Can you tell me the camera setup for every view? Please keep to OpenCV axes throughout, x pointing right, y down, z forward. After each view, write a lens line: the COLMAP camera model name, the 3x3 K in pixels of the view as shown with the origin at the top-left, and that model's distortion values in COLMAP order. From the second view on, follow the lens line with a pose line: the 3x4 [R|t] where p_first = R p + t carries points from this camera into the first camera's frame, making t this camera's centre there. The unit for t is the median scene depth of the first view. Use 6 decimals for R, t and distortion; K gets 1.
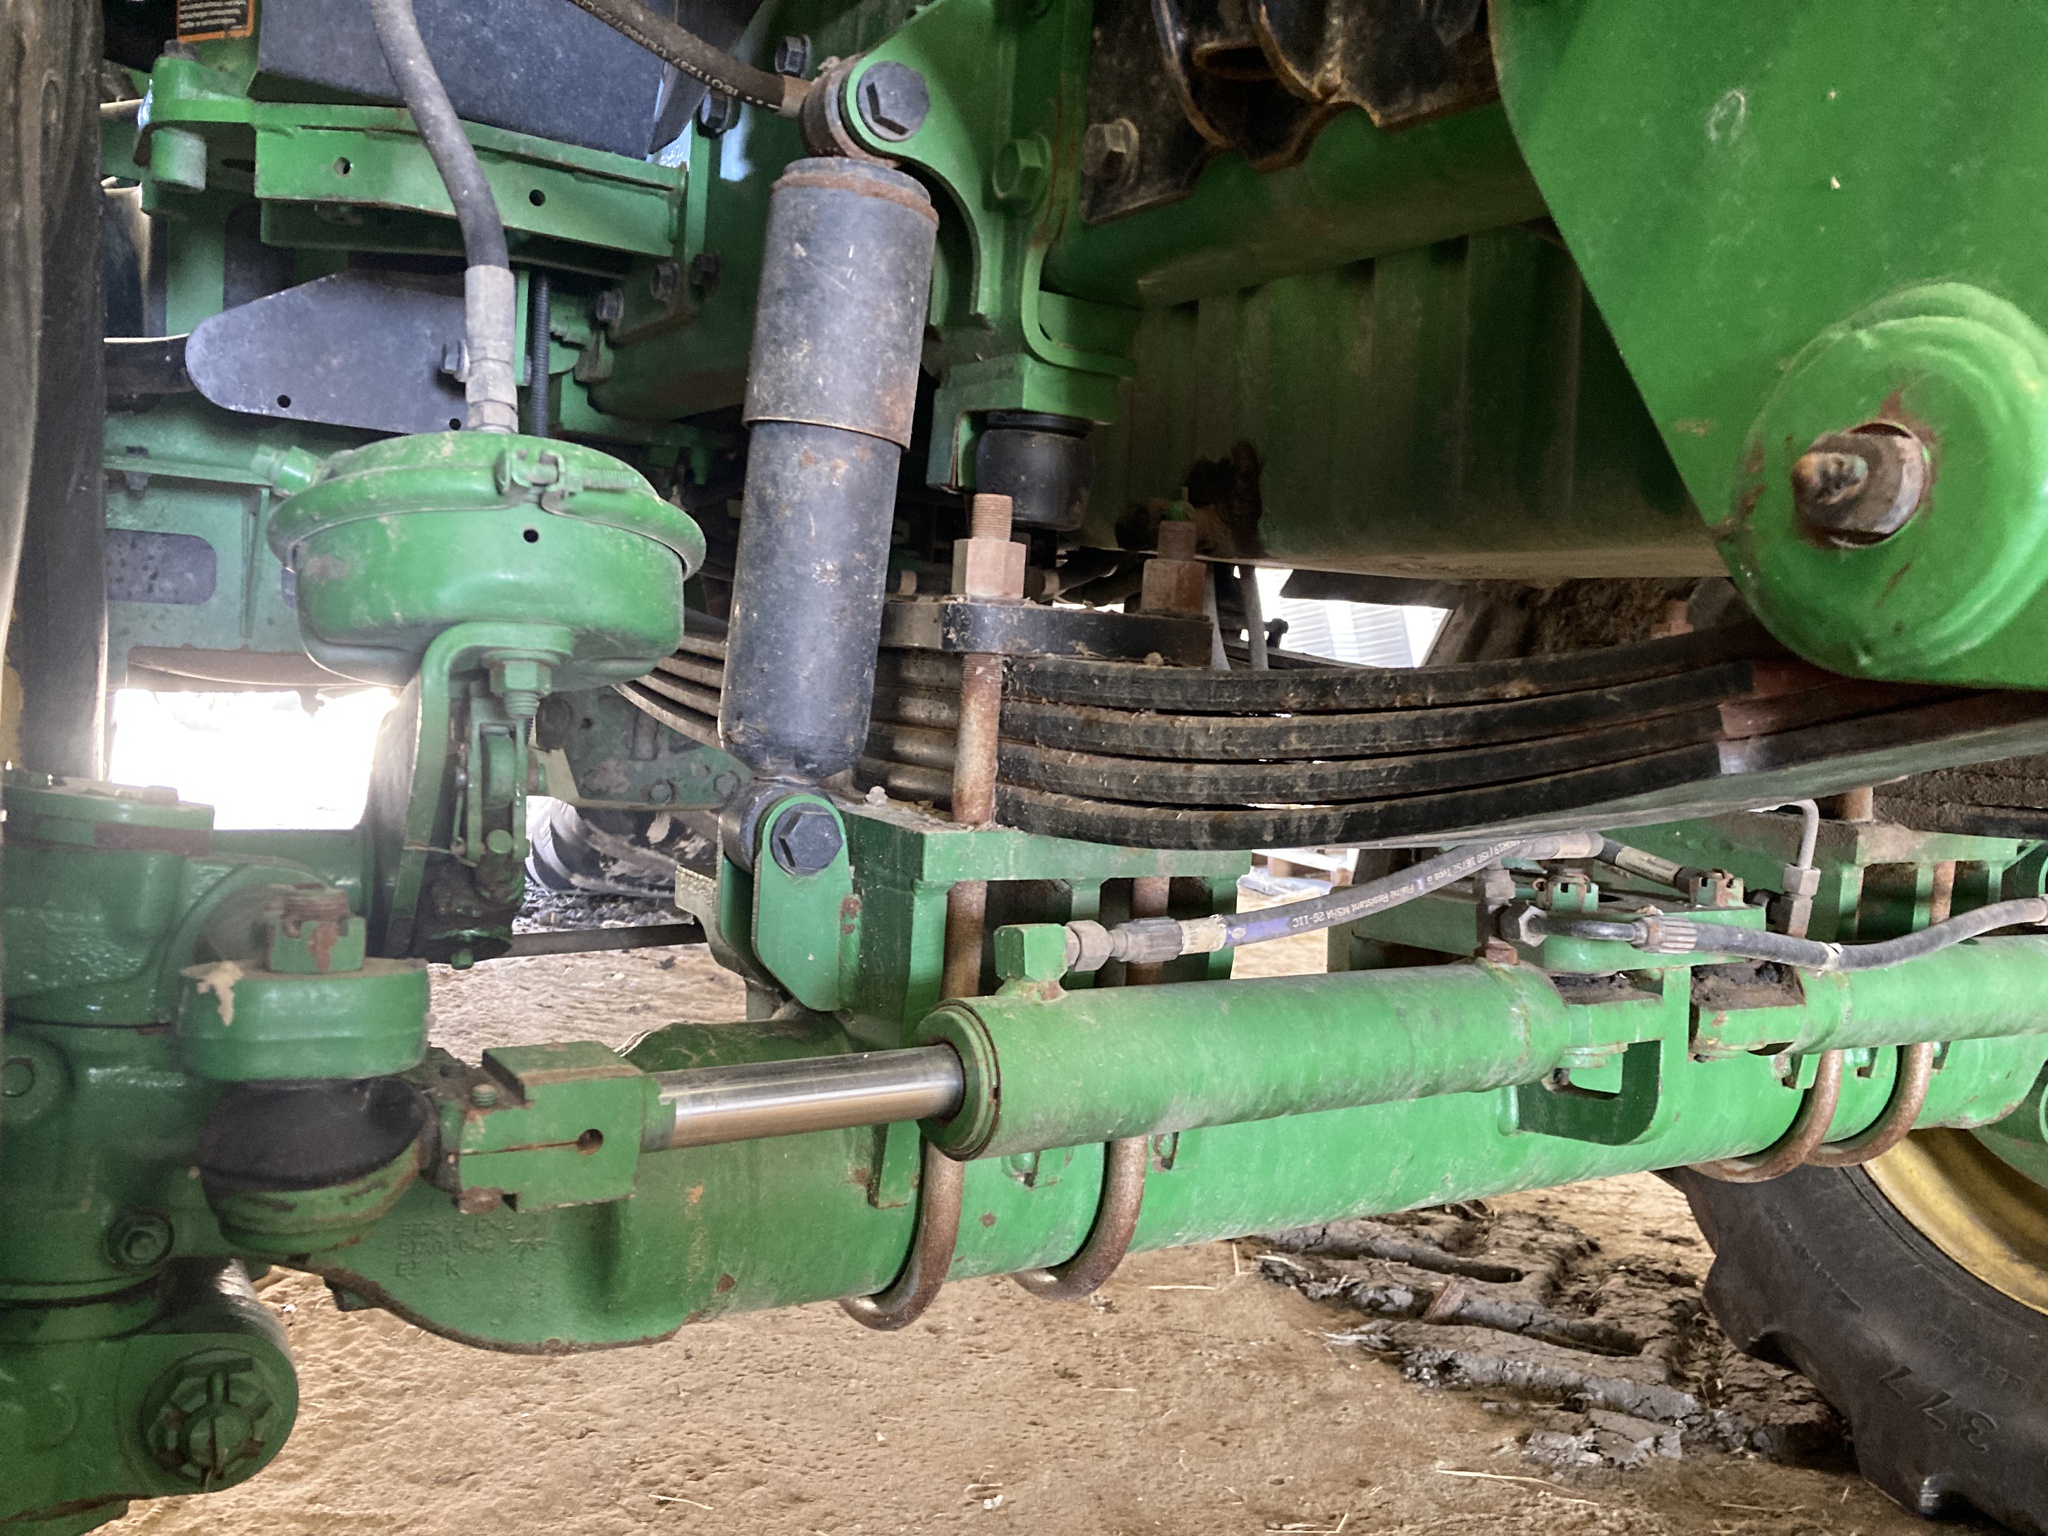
lens RADIAL K [[1525.9, 0, 1111.0], [0, 1525.9, 756.7], [0, 0, 1]] dist [-0.019837, 0.064980]
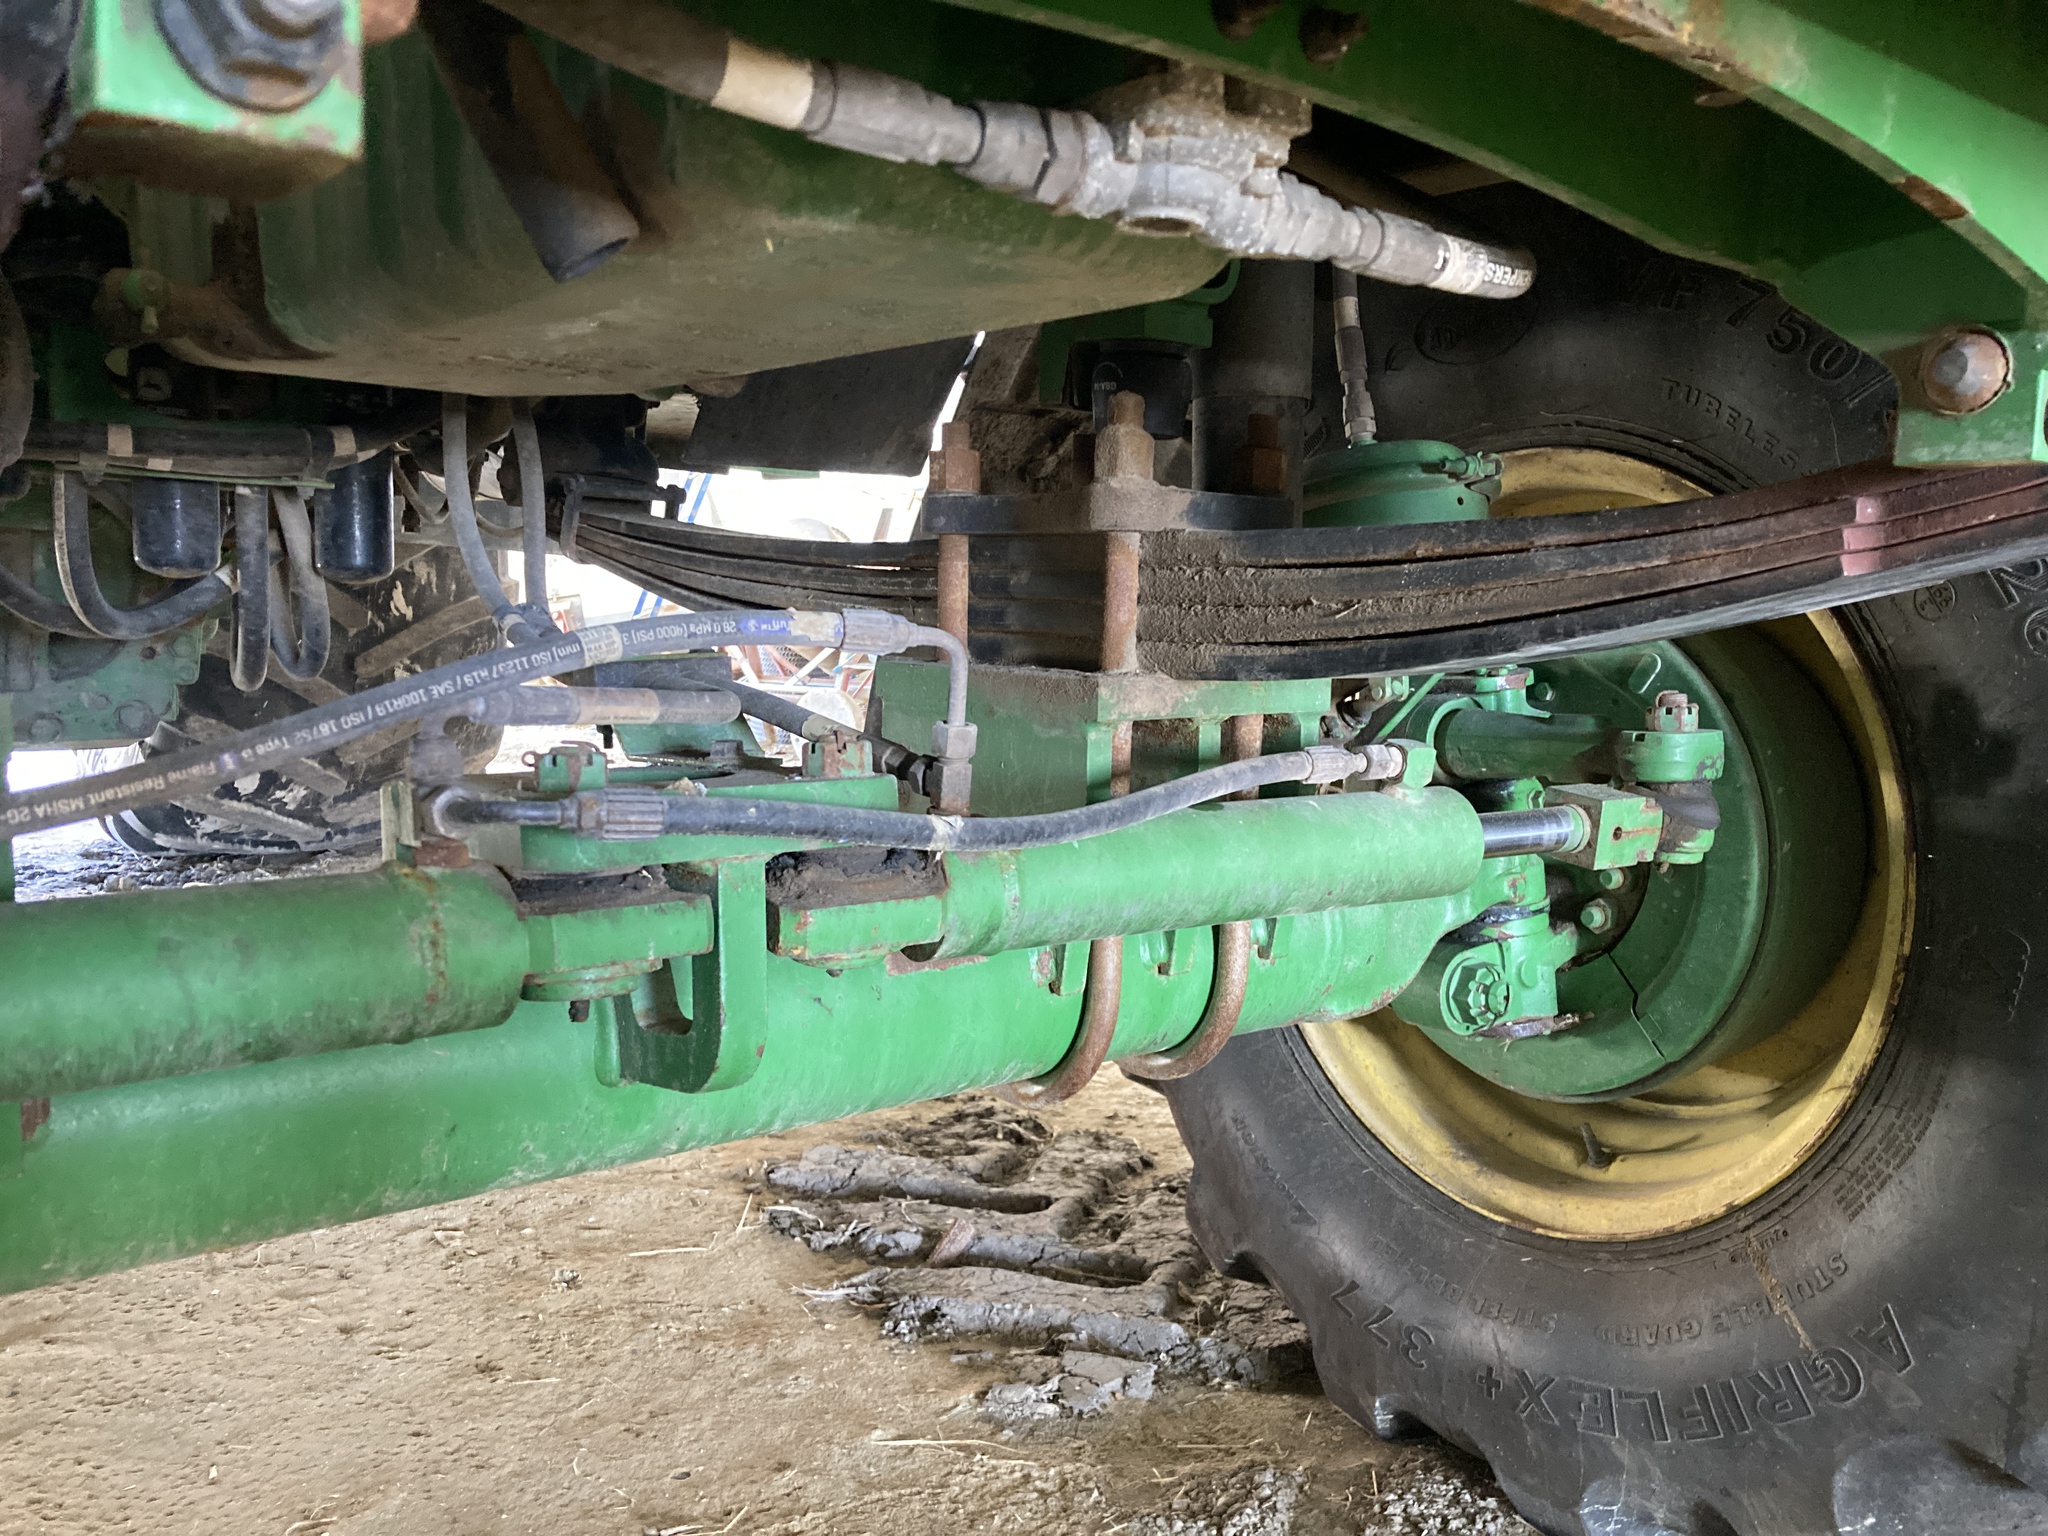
lens RADIAL K [[1514.1, 0, 1062.9], [0, 1514.1, 742.6], [0, 0, 1]] dist [0.070092, -0.129834]
pose [[0.991846, -0.049469, 0.117447, 0.209193], [0.044860, 0.998128, 0.041567, 0.026088], [-0.119283, -0.035960, 0.992209, 0.104311]]
